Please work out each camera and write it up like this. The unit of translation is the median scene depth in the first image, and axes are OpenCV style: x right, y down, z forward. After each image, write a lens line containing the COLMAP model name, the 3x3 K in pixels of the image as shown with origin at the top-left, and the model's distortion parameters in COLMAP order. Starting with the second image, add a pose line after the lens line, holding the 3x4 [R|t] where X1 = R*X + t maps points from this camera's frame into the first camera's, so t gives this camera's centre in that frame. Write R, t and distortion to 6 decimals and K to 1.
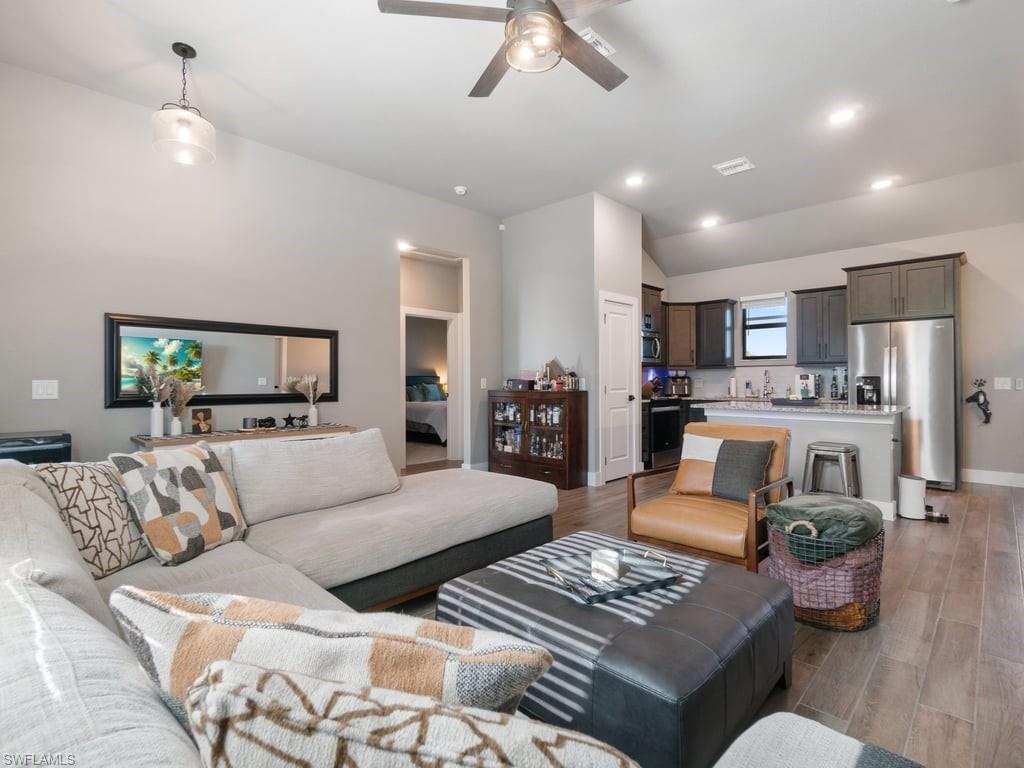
lens RADIAL K [[497.2, 0, 503.3], [0, 497.2, 379.4], [0, 0, 1]] dist [-0.008797, 0.002489]
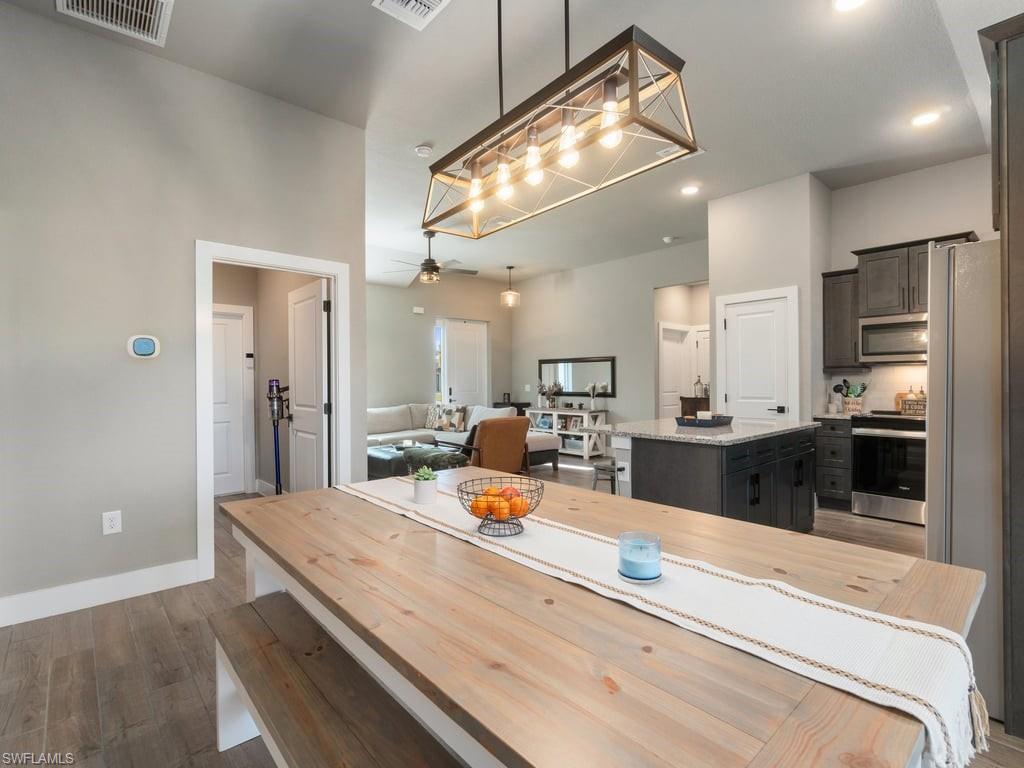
lens RADIAL K [[497.2, 0, 497.6], [0, 497.2, 387.3], [0, 0, 1]] dist [-0.008797, 0.002489]
pose [[-0.080439, 0.017096, -0.996613, 1.118493], [0.010434, 0.999813, 0.016309, -0.018858], [0.996705, -0.009087, -0.080603, 0.592150]]
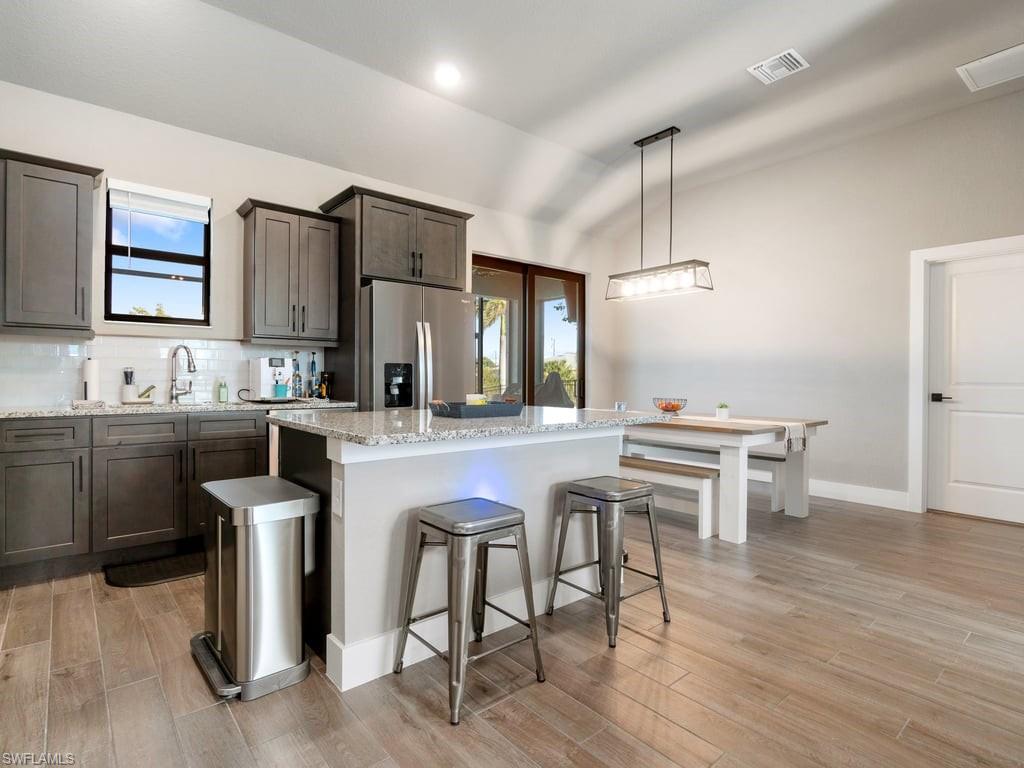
lens RADIAL K [[529.8, 0, 506.4], [0, 529.8, 378.1], [0, 0, 1]] dist [-0.015921, 0.008170]
pose [[0.085317, 0.000641, 0.996354, 0.051446], [-0.008346, 0.999965, 0.000071, 0.011410], [-0.996319, -0.008321, 0.085319, 0.737218]]
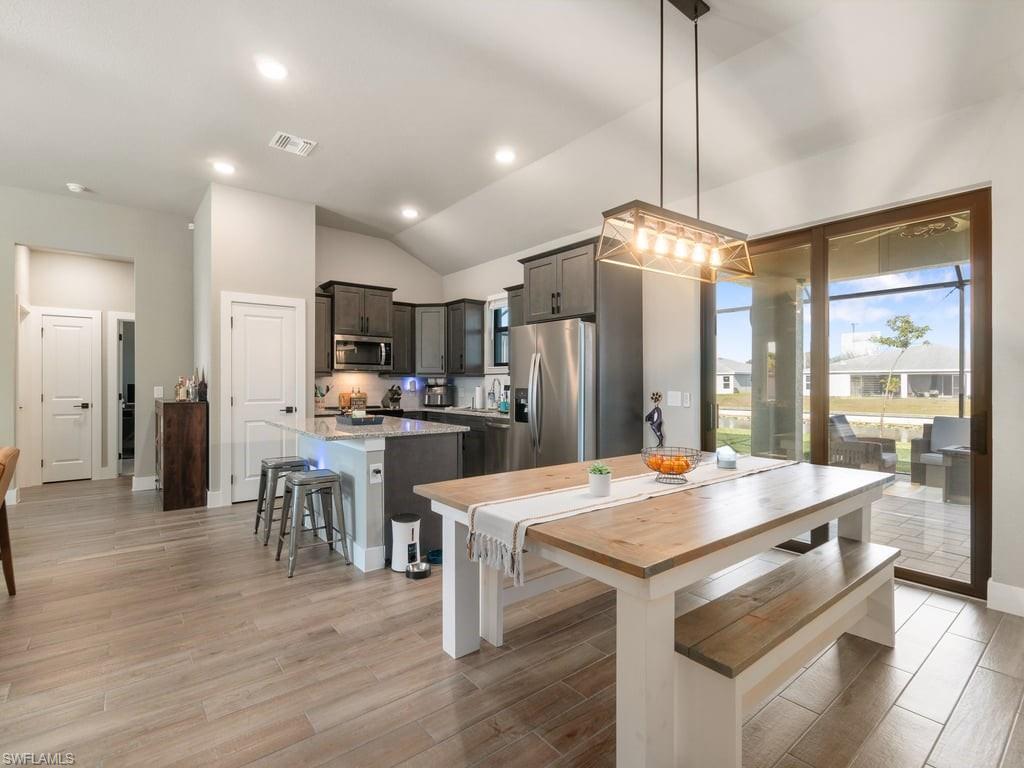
lens RADIAL K [[497.2, 0, 506.4], [0, 497.2, 380.4], [0, 0, 1]] dist [-0.008797, 0.002489]
pose [[0.993187, 0.004465, -0.116443, 0.747010], [-0.004745, 0.999986, -0.002128, -0.016042], [0.116432, 0.002666, 0.993195, 0.151759]]
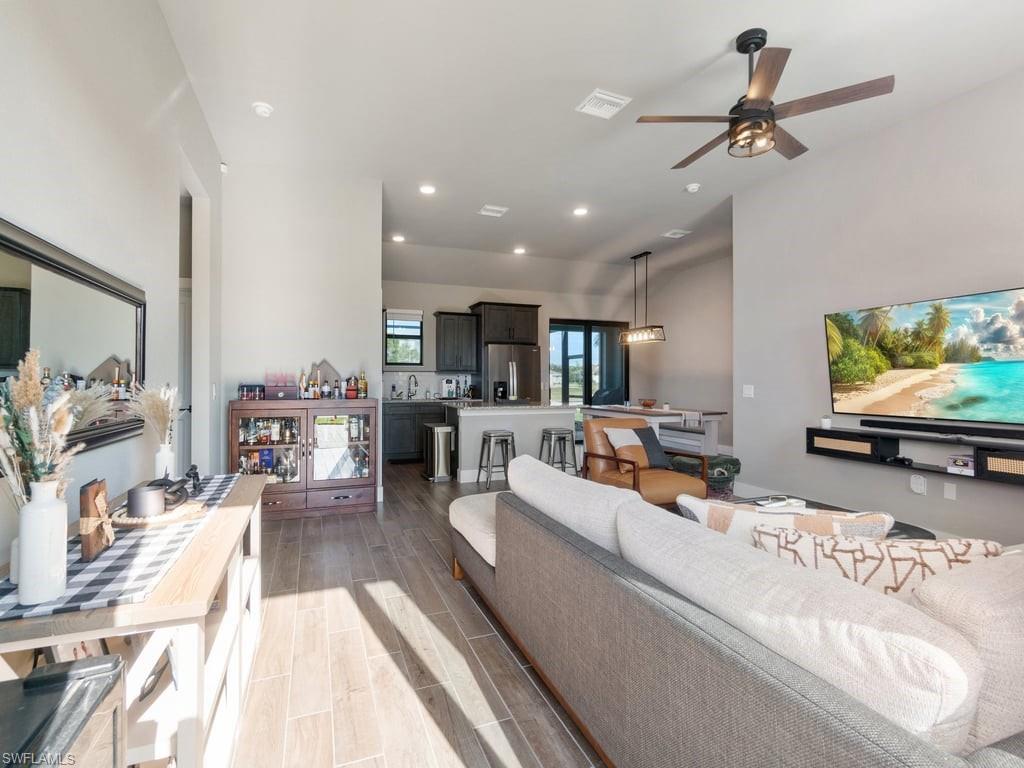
lens RADIAL K [[497.2, 0, 507.9], [0, 497.2, 382.5], [0, 0, 1]] dist [-0.008797, 0.002489]
pose [[0.404374, -0.001852, 0.914592, -0.513207], [-0.005514, 0.999975, 0.004462, -0.008980], [-0.914577, -0.006848, 0.404354, 0.373773]]
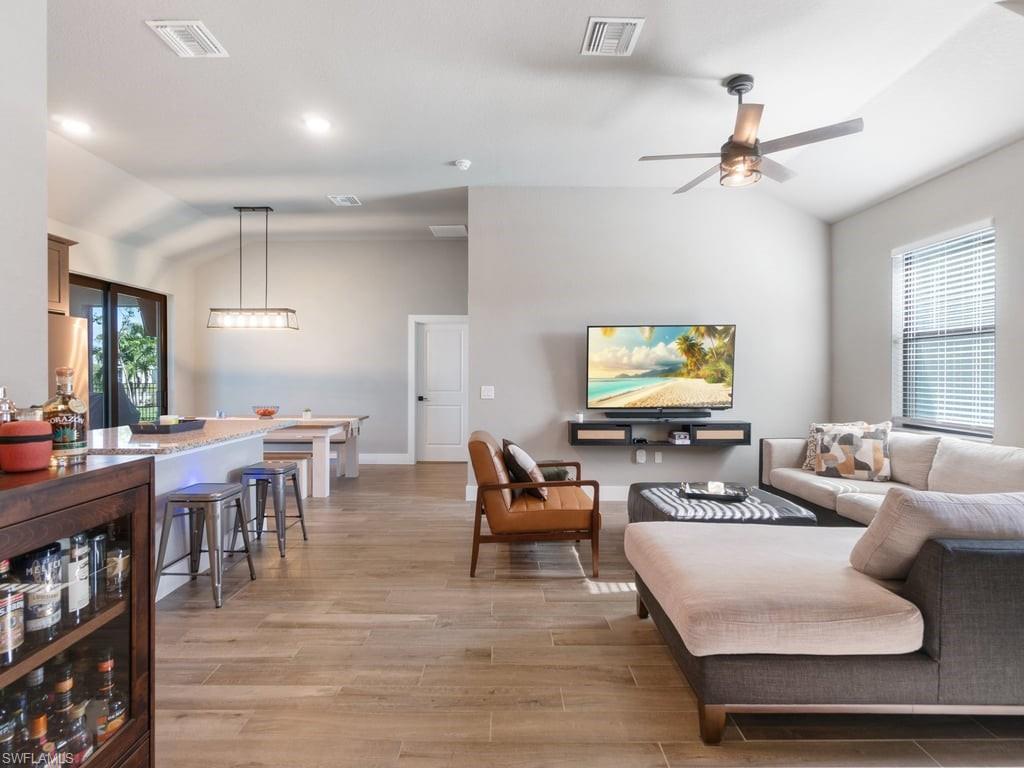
lens RADIAL K [[497.2, 0, 506.6], [0, 497.2, 380.7], [0, 0, 1]] dist [-0.008797, 0.002489]
pose [[-0.709894, -0.004622, 0.704293, -0.182575], [-0.001151, 0.999985, 0.005402, -0.017336], [-0.704308, 0.003024, -0.709888, 0.923822]]
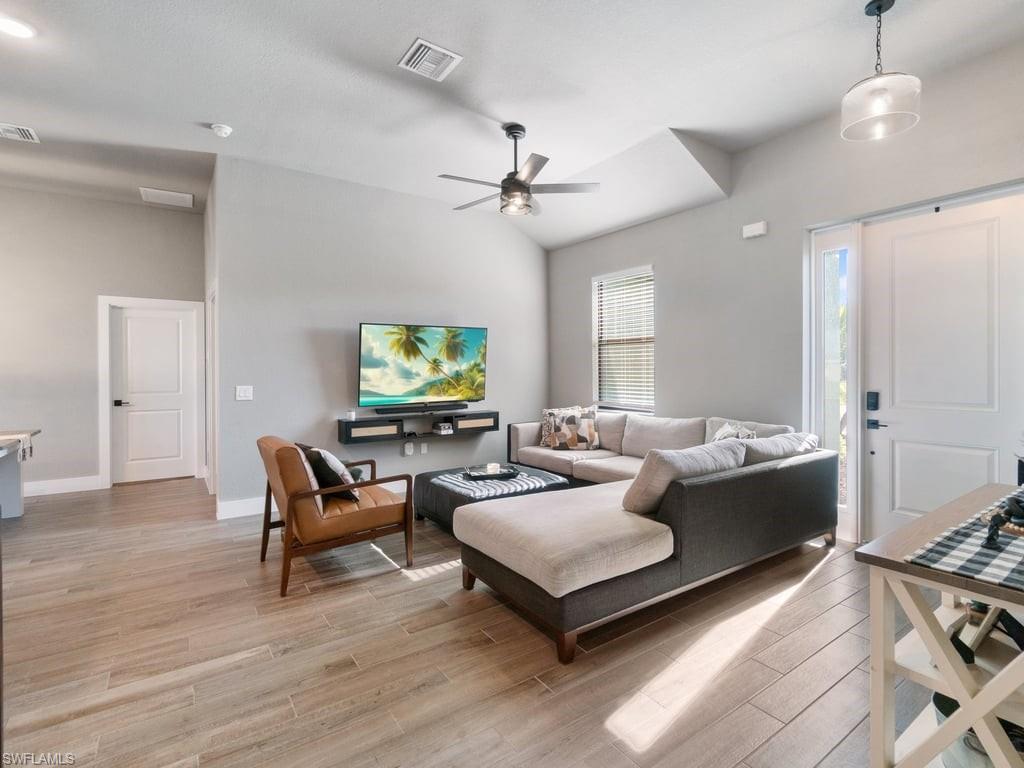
lens RADIAL K [[497.2, 0, 511.7], [0, 497.2, 372.9], [0, 0, 1]] dist [-0.008797, 0.002489]
pose [[-0.983784, 0.006730, 0.179229, -0.090977], [0.007592, 0.999963, 0.004125, -0.022702], [-0.179195, 0.005419, -0.983799, 1.006631]]
